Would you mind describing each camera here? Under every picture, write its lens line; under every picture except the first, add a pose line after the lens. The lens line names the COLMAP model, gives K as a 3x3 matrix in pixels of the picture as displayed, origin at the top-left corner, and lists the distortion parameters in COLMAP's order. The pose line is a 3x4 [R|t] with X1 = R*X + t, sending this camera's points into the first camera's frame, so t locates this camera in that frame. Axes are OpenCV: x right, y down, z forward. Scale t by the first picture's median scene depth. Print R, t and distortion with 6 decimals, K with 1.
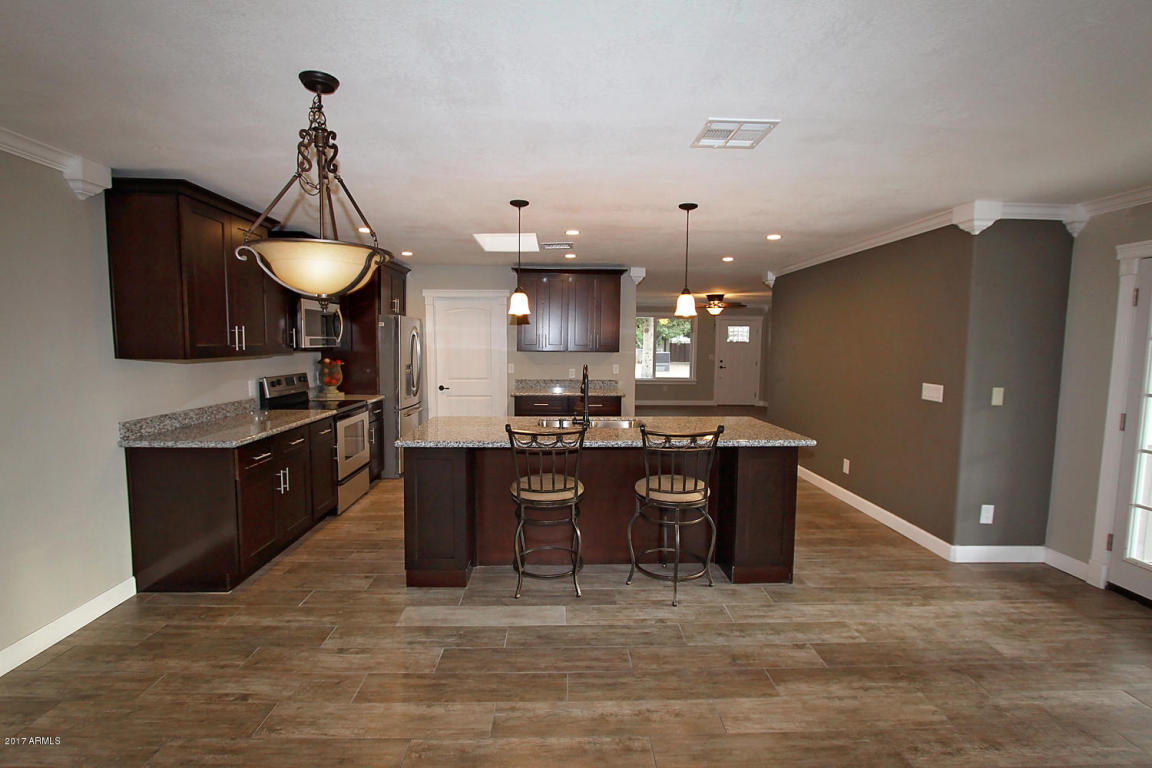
lens RADIAL K [[531.8, 0, 572.5], [0, 531.8, 386.4], [0, 0, 1]] dist [-0.016942, 0.001216]
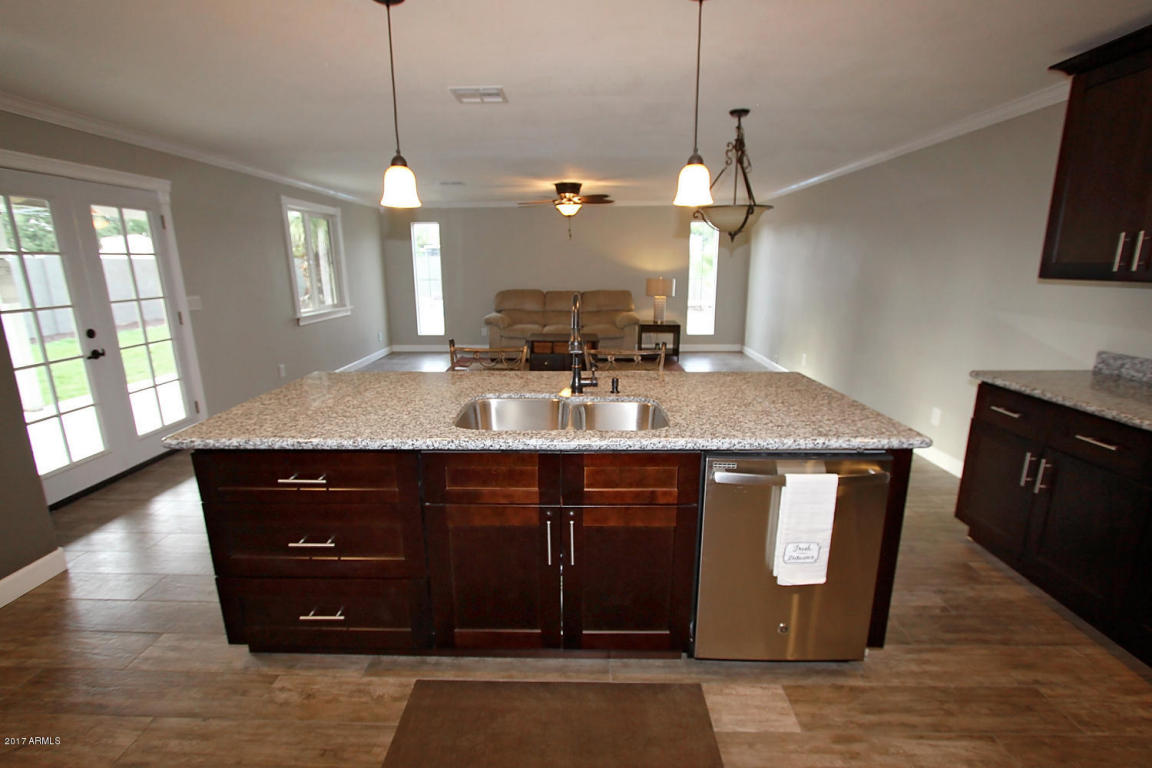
lens RADIAL K [[531.8, 0, 572.9], [0, 531.8, 393.1], [0, 0, 1]] dist [-0.016942, 0.001216]
pose [[-0.997981, -0.017601, 0.061028, -0.014427], [0.002765, 0.947884, 0.318602, -0.138165], [-0.063456, 0.318128, -0.945922, 1.774239]]
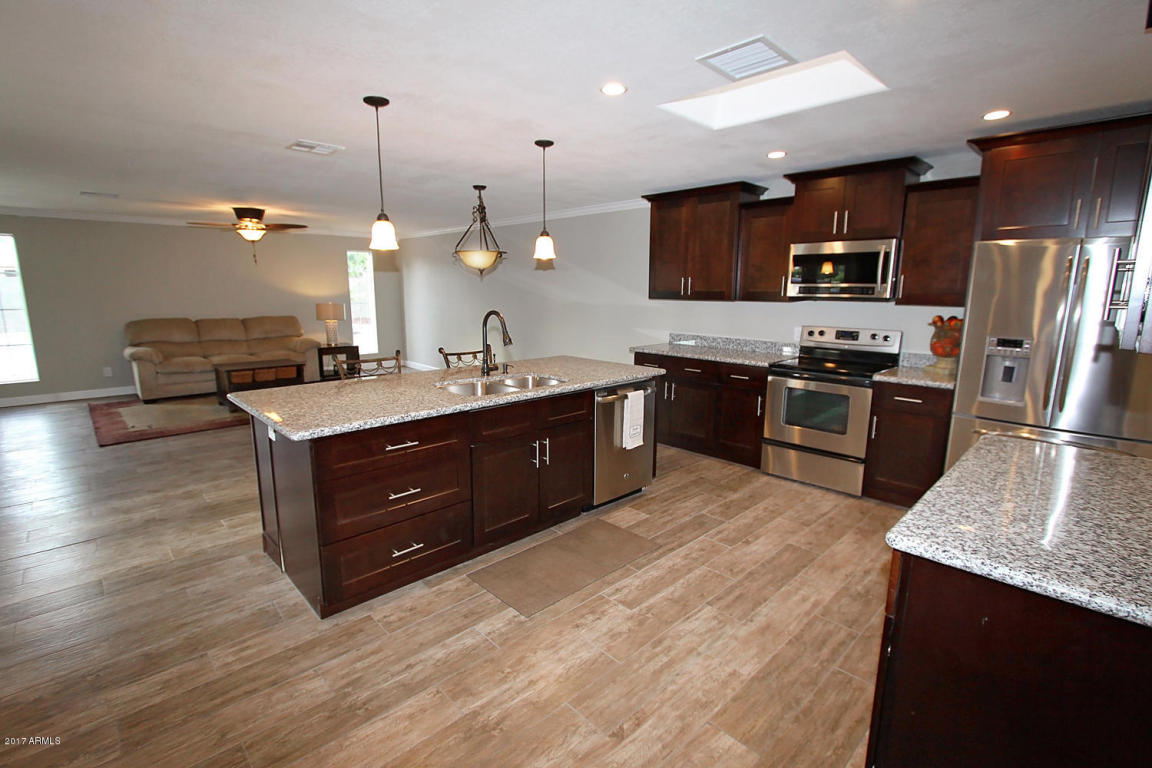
lens RADIAL K [[531.8, 0, 584.2], [0, 531.8, 397.7], [0, 0, 1]] dist [-0.016942, 0.001216]
pose [[-0.738319, 0.125194, -0.662730, 0.593074], [-0.067758, 0.963881, 0.257571, -0.160423], [0.671040, 0.235075, -0.703168, 1.999481]]
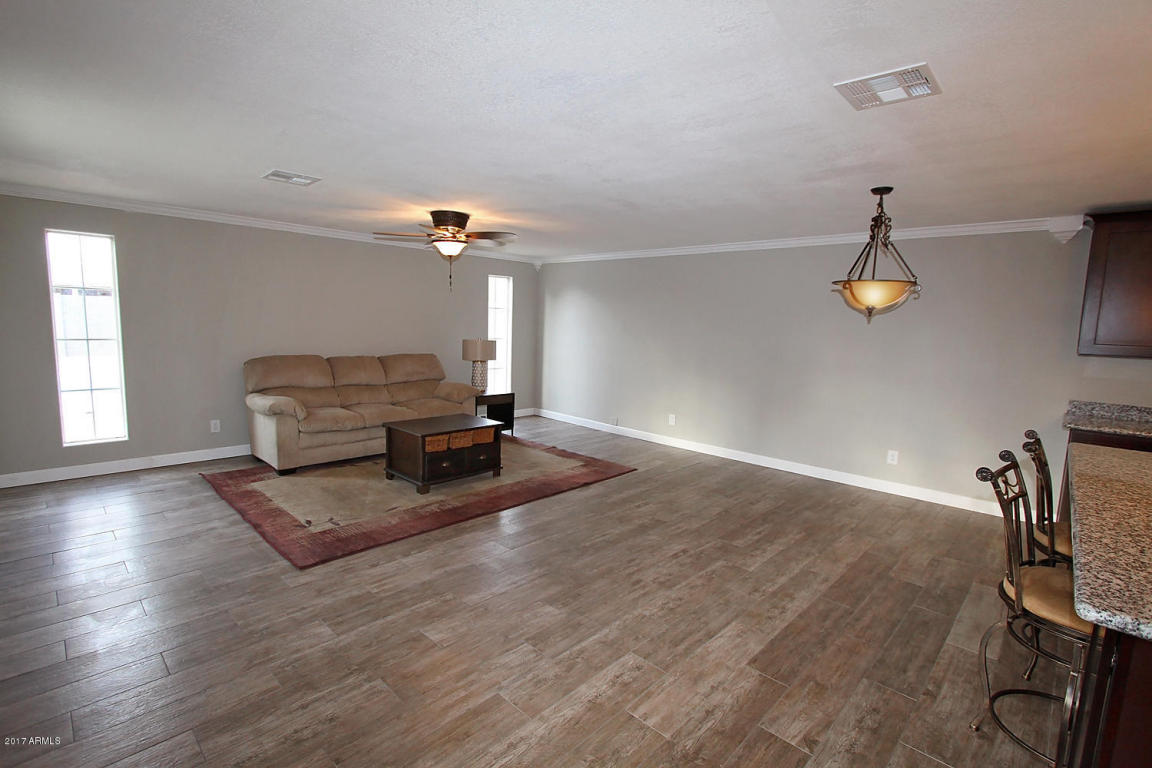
lens RADIAL K [[531.8, 0, 567.2], [0, 531.8, 375.1], [0, 0, 1]] dist [-0.016942, 0.001216]
pose [[-0.715499, 0.039604, -0.697490, 0.936488], [-0.097344, 0.983000, 0.155673, -0.072513], [0.691798, 0.179281, -0.699481, 0.955710]]
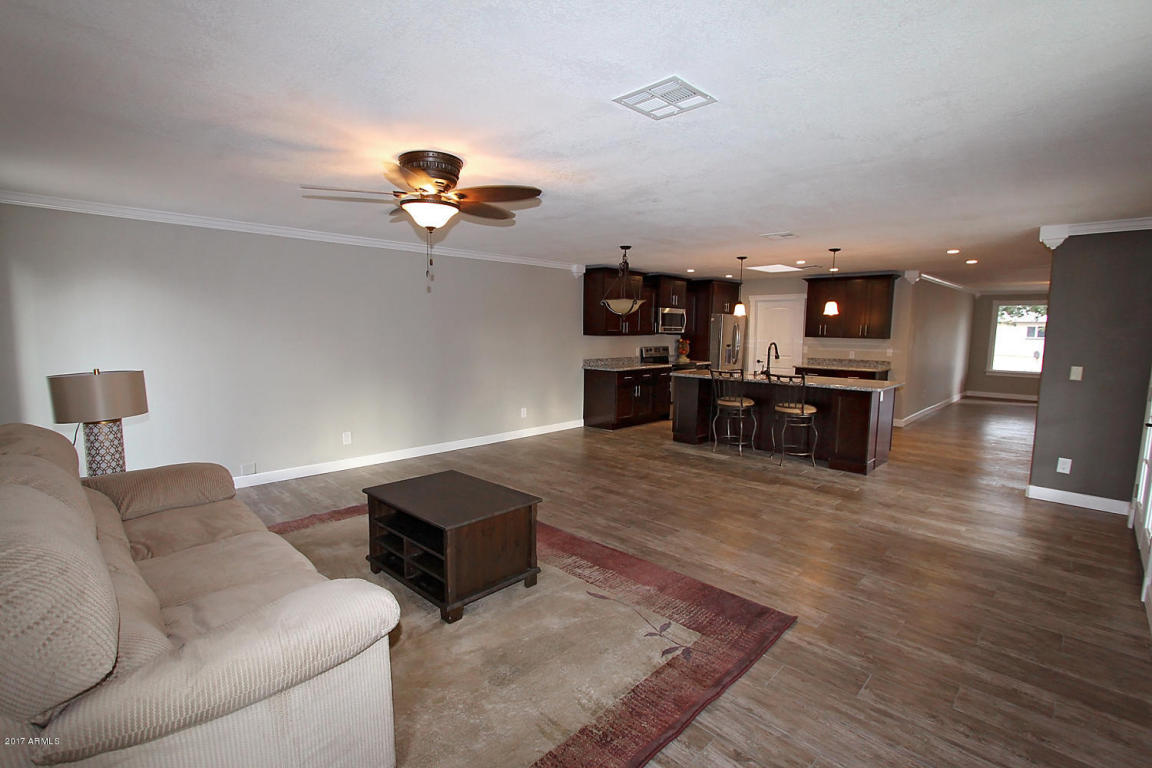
lens RADIAL K [[531.8, 0, 572.9], [0, 531.8, 388.8], [0, 0, 1]] dist [-0.016942, 0.001216]
pose [[0.692186, 0.081719, -0.717078, 0.964135], [-0.064519, 0.996597, 0.051294, 0.076680], [0.718830, 0.010760, 0.695103, -0.836890]]
